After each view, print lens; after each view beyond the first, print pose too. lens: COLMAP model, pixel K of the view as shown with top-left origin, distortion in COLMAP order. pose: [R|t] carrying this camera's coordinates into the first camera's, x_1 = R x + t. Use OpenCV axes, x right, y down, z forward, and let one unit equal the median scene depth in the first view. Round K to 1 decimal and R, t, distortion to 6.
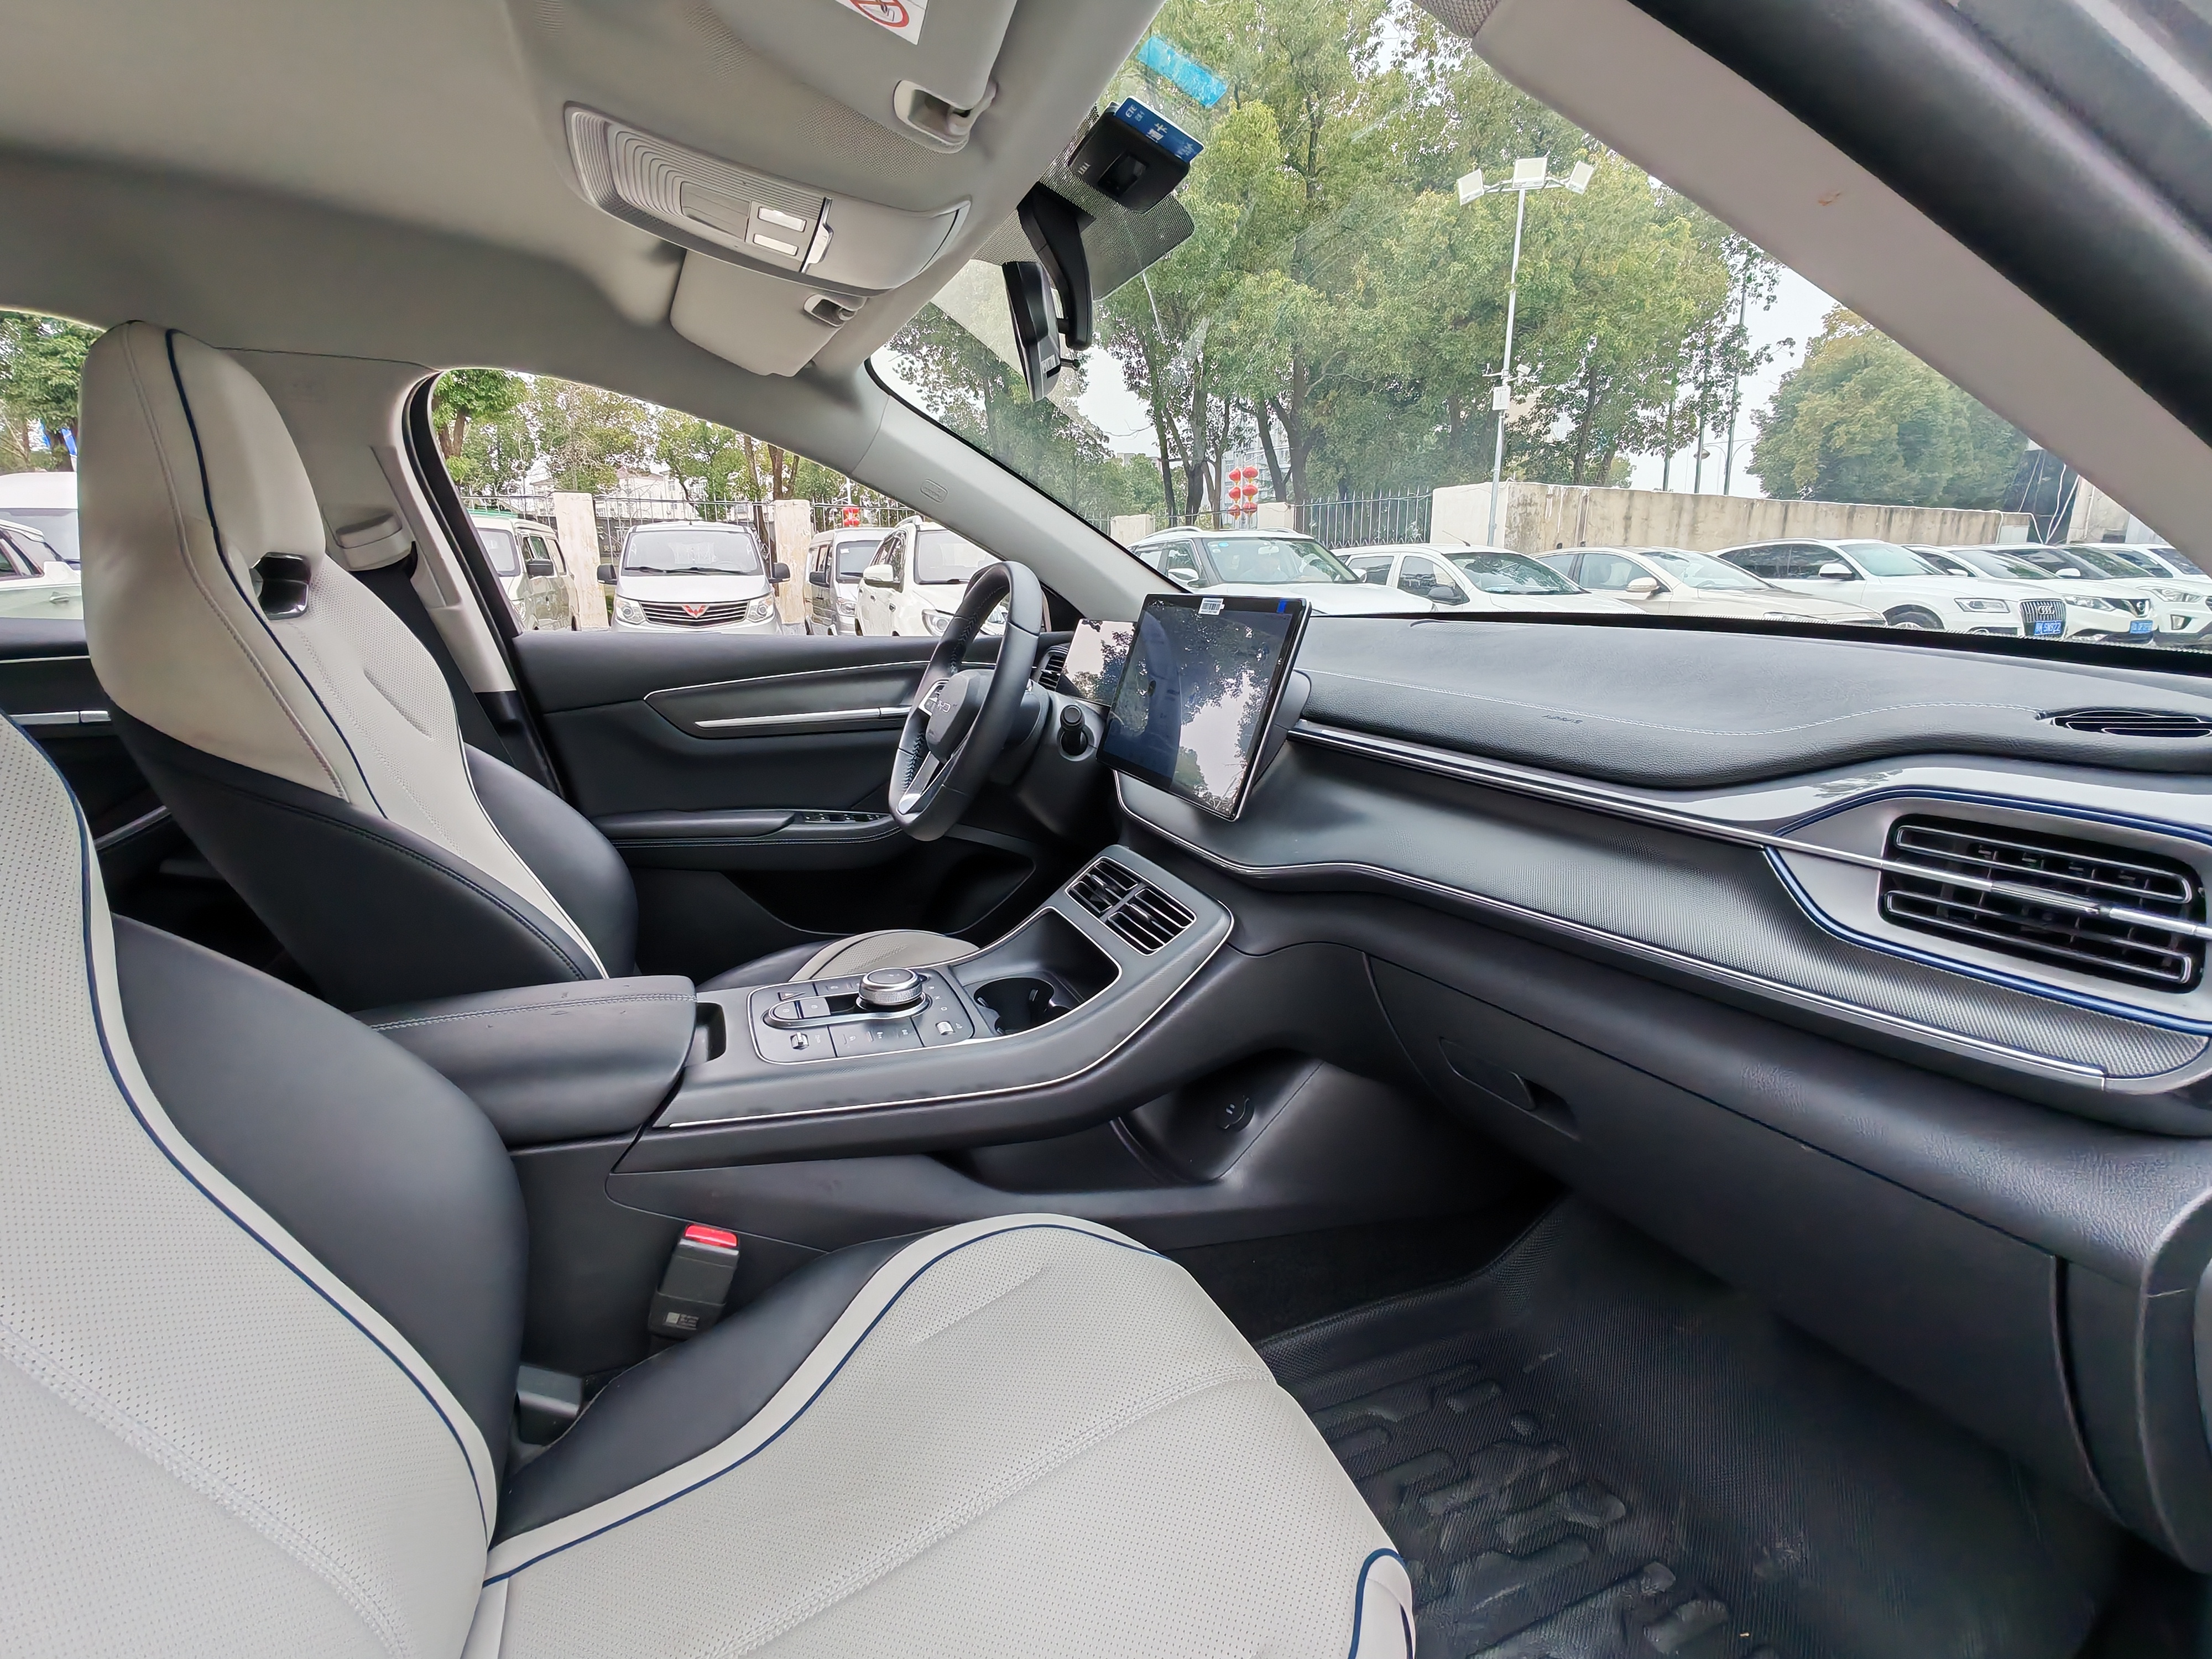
lens RADIAL K [[1013.4, 0, 1090.7], [0, 1013.4, 823.0], [0, 0, 1]] dist [0.003766, 0.000713]
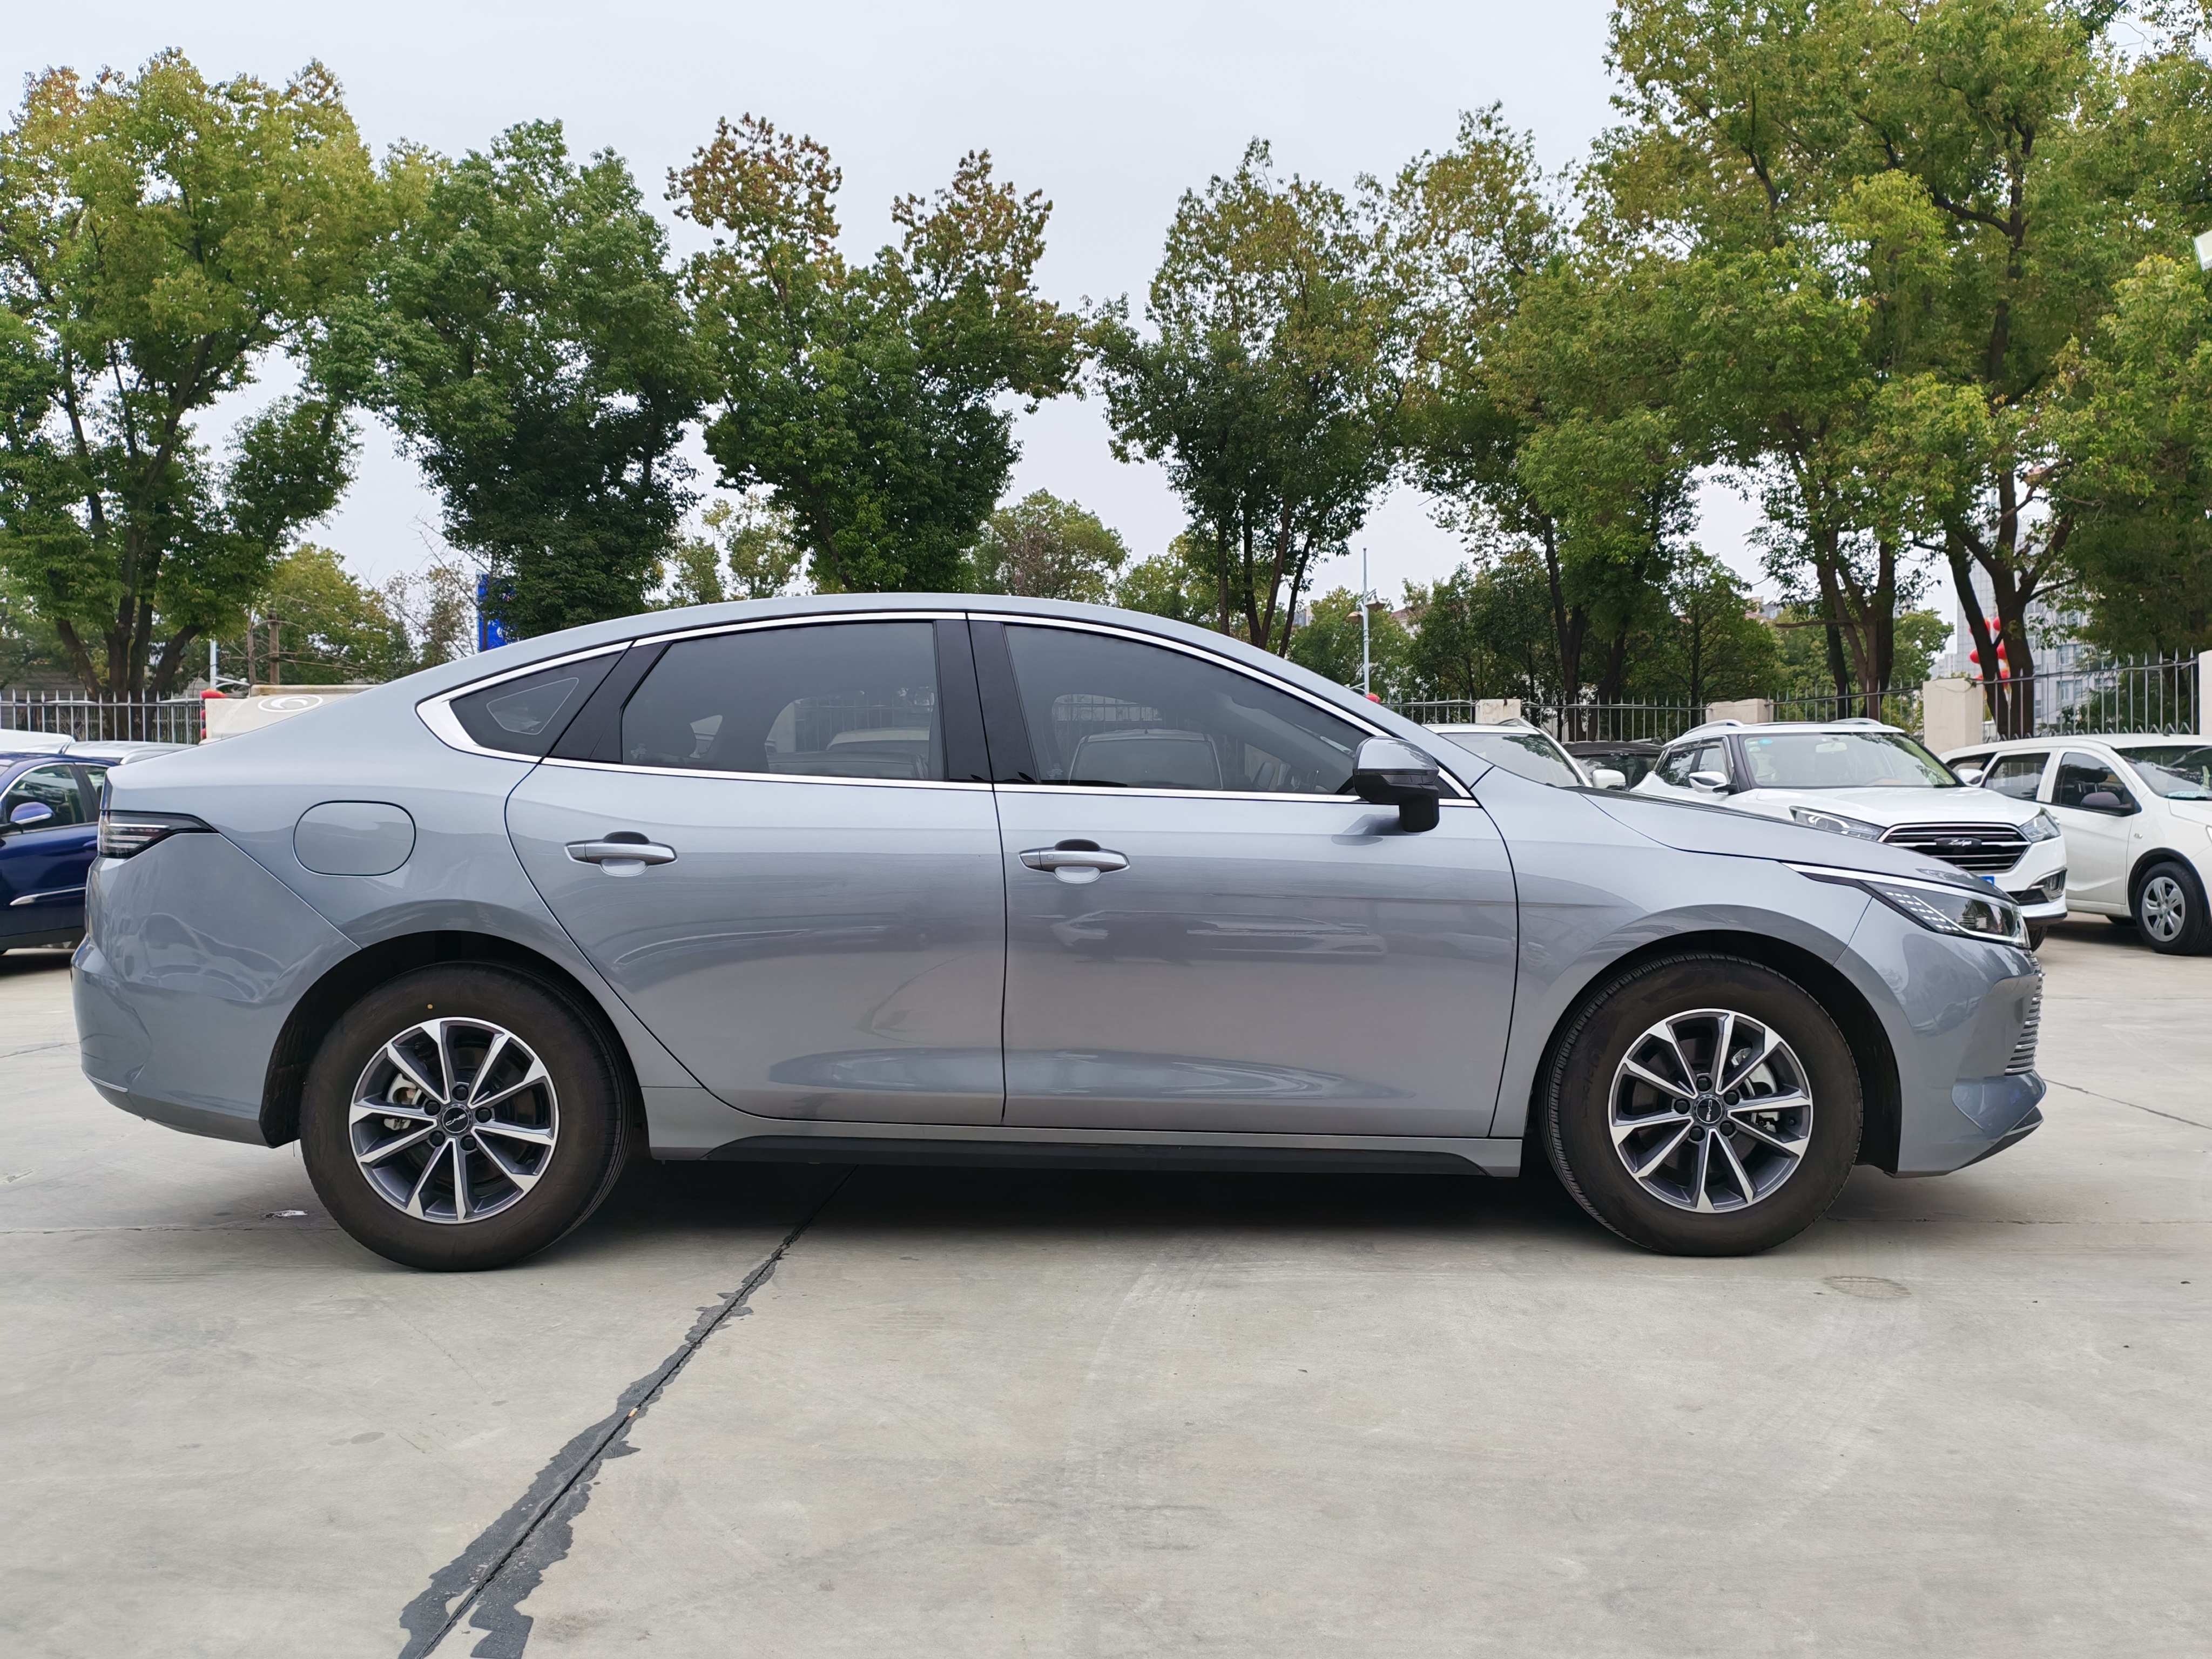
lens RADIAL K [[1673.6, 0, 1181.9], [0, 1673.6, 834.0], [0, 0, 1]] dist [0.100246, -0.079622]
pose [[0.941711, 0.000458, -0.336423, 0.071768], [-0.072958, 0.976479, -0.202893, 0.049376], [0.328417, 0.215611, 0.919594, -0.178281]]
